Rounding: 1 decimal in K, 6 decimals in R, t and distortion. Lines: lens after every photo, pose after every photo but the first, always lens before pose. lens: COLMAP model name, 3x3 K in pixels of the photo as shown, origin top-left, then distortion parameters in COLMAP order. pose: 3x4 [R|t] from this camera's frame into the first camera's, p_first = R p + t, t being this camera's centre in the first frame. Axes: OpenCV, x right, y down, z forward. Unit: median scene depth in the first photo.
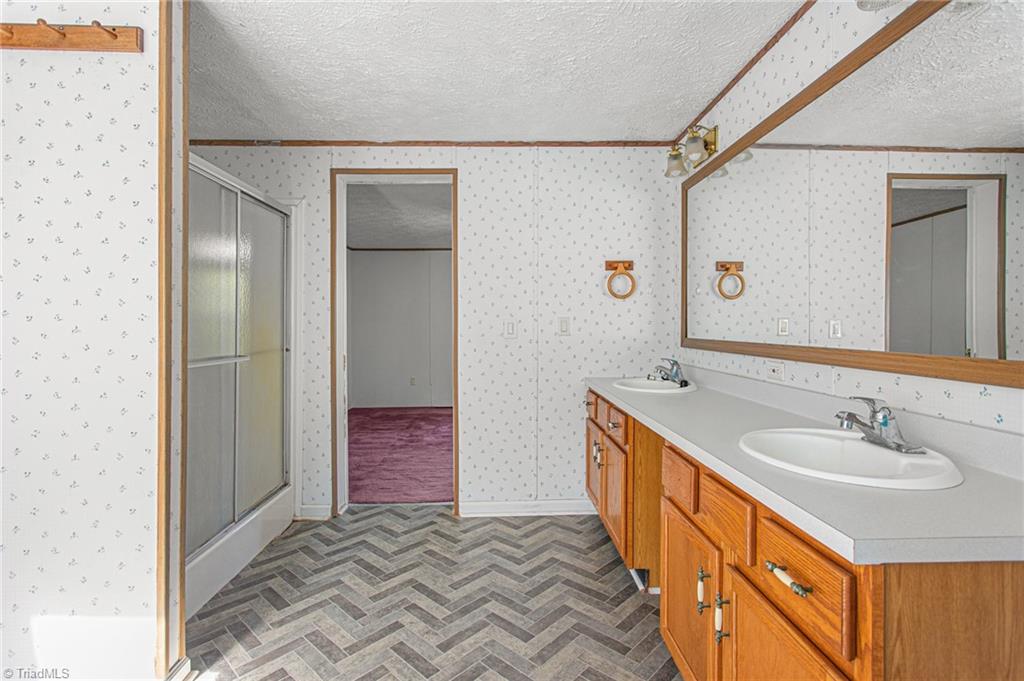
lens RADIAL K [[497.8, 0, 514.1], [0, 497.8, 335.5], [0, 0, 1]] dist [-0.004806, 0.000855]
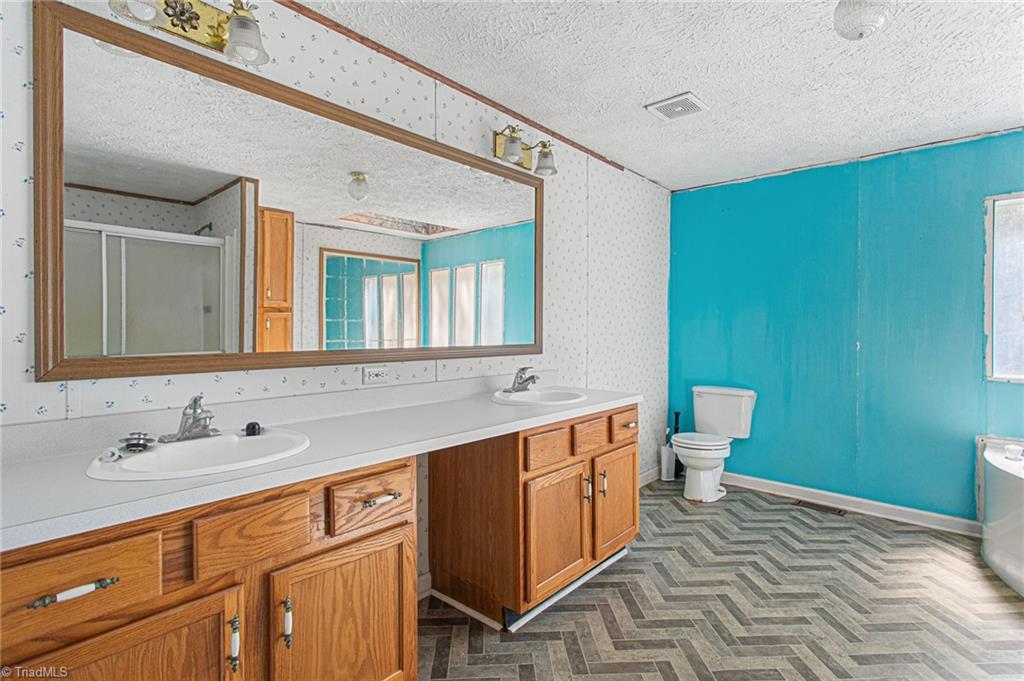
lens RADIAL K [[497.8, 0, 514.5], [0, 497.8, 333.2], [0, 0, 1]] dist [-0.004806, 0.000855]
pose [[-0.732428, -0.015962, 0.680657, -0.307400], [-0.004914, 0.999823, 0.018159, -0.025693], [-0.680827, 0.009955, -0.732377, 2.023871]]
